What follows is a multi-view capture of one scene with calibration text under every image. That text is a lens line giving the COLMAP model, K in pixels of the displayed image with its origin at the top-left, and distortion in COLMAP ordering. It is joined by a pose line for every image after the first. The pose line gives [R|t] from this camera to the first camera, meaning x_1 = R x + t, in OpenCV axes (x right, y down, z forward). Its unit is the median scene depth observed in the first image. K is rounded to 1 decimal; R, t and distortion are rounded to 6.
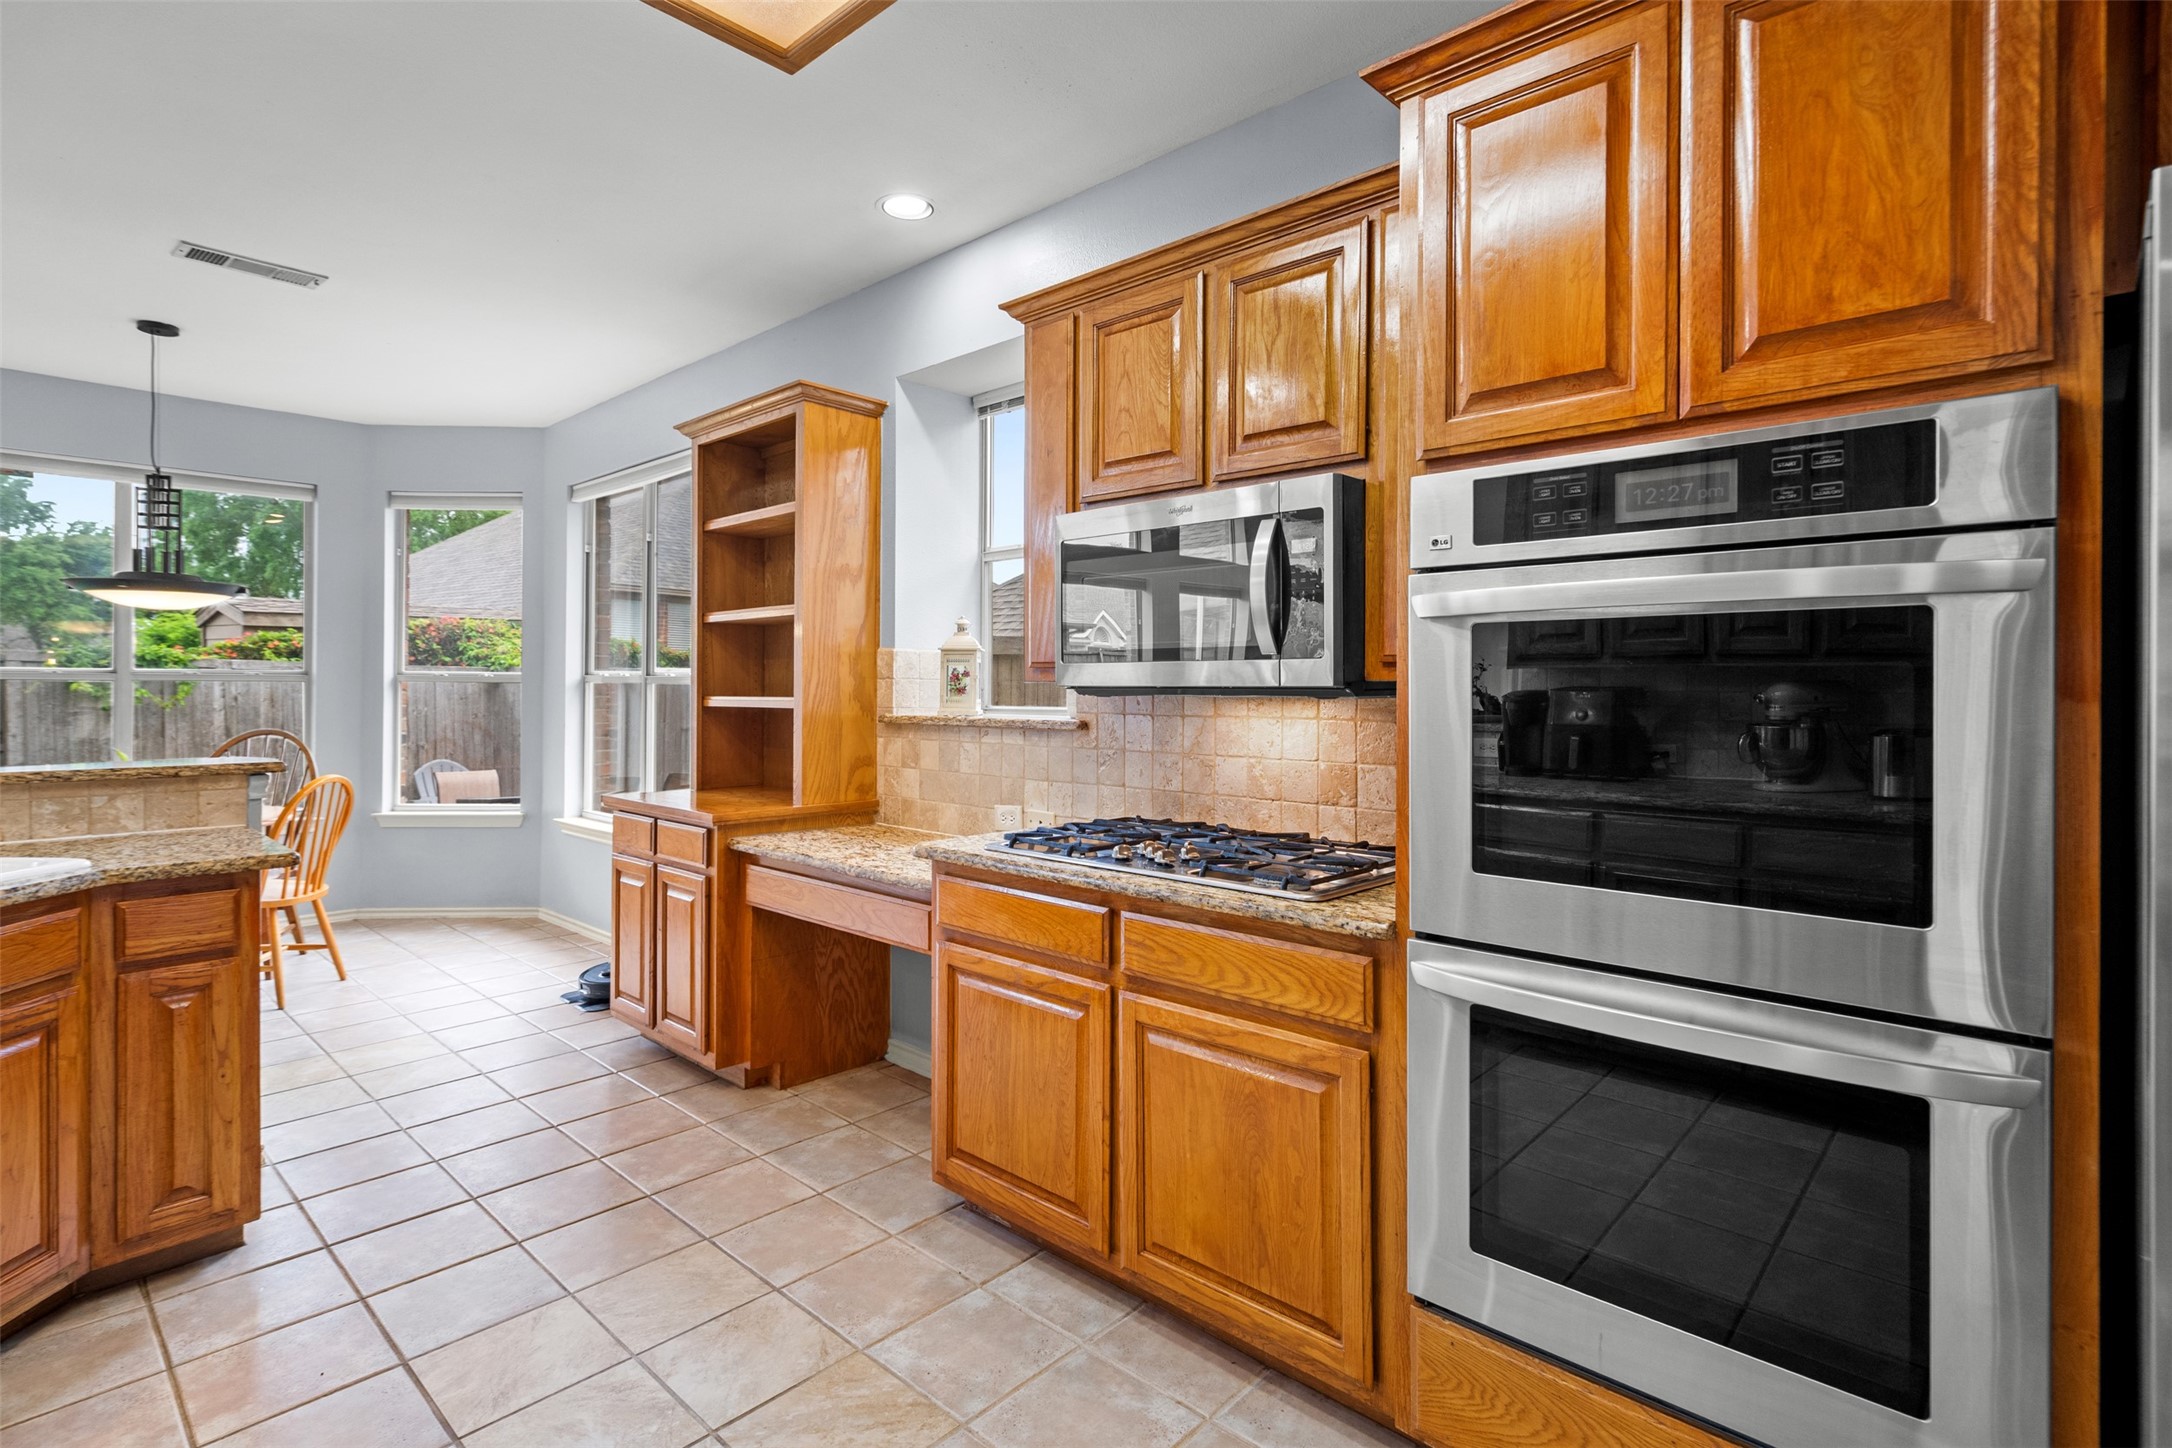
lens RADIAL K [[1050.8, 0, 1094.4], [0, 1050.8, 692.3], [0, 0, 1]] dist [-0.001694, 0.000797]
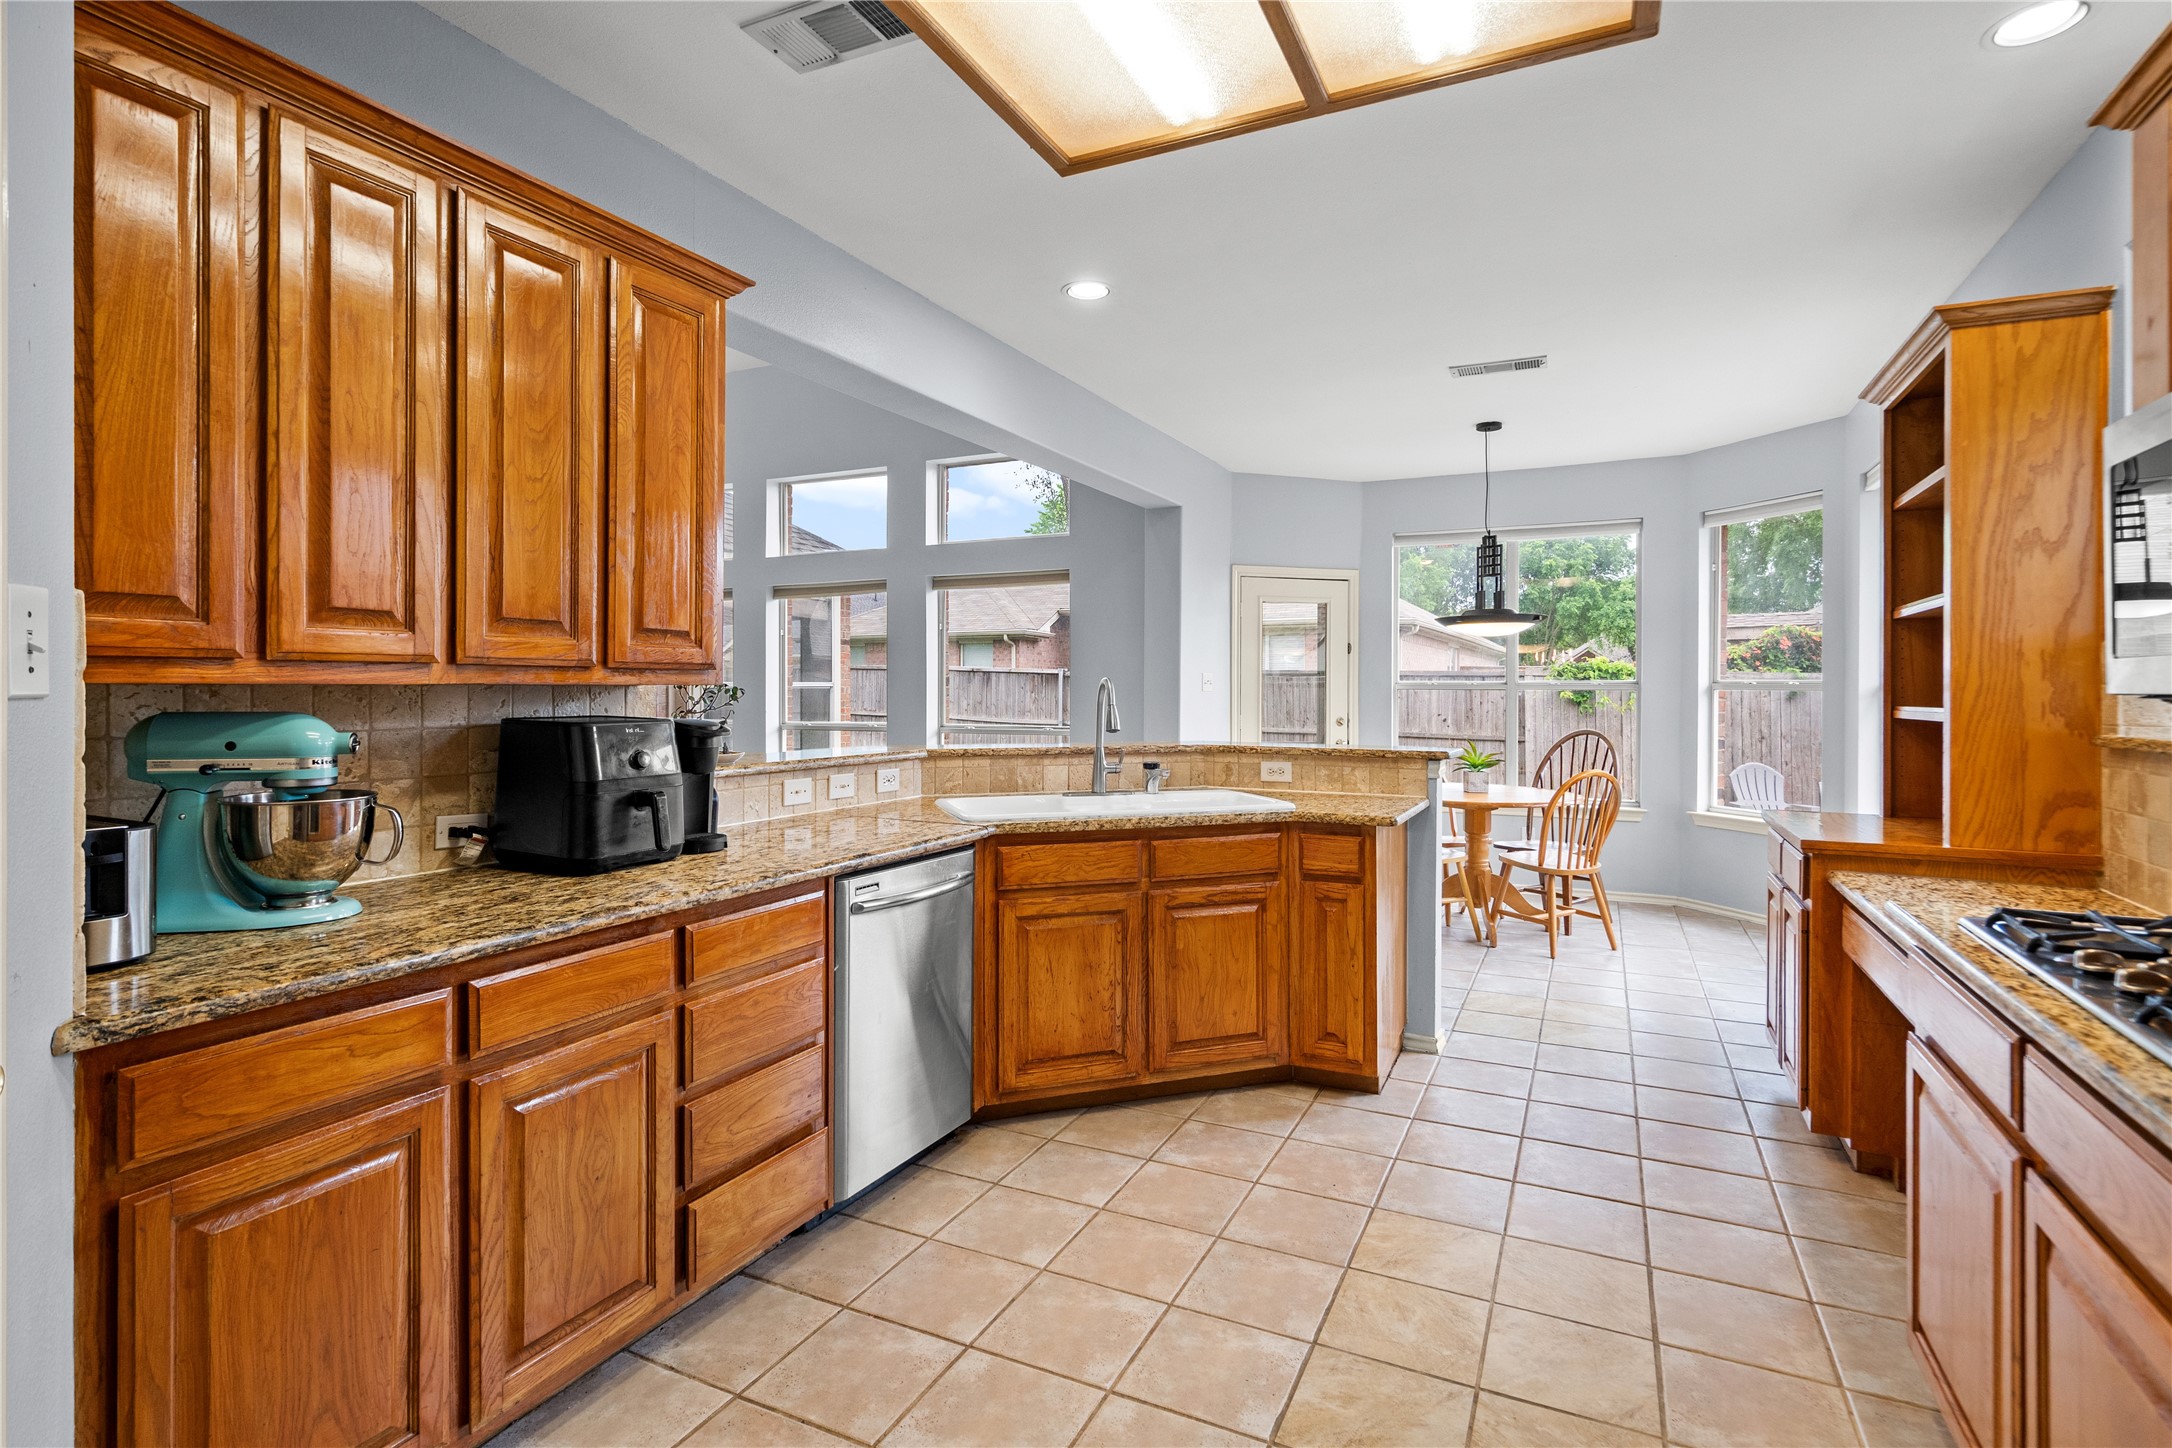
lens RADIAL K [[1050.8, 0, 1094.4], [0, 1050.8, 692.3], [0, 0, 1]] dist [-0.001694, 0.000797]
pose [[0.281875, -0.001474, -0.959450, 0.310549], [-0.005522, 0.999980, -0.003158, -0.001247], [0.959435, 0.006189, 0.281861, 0.175733]]
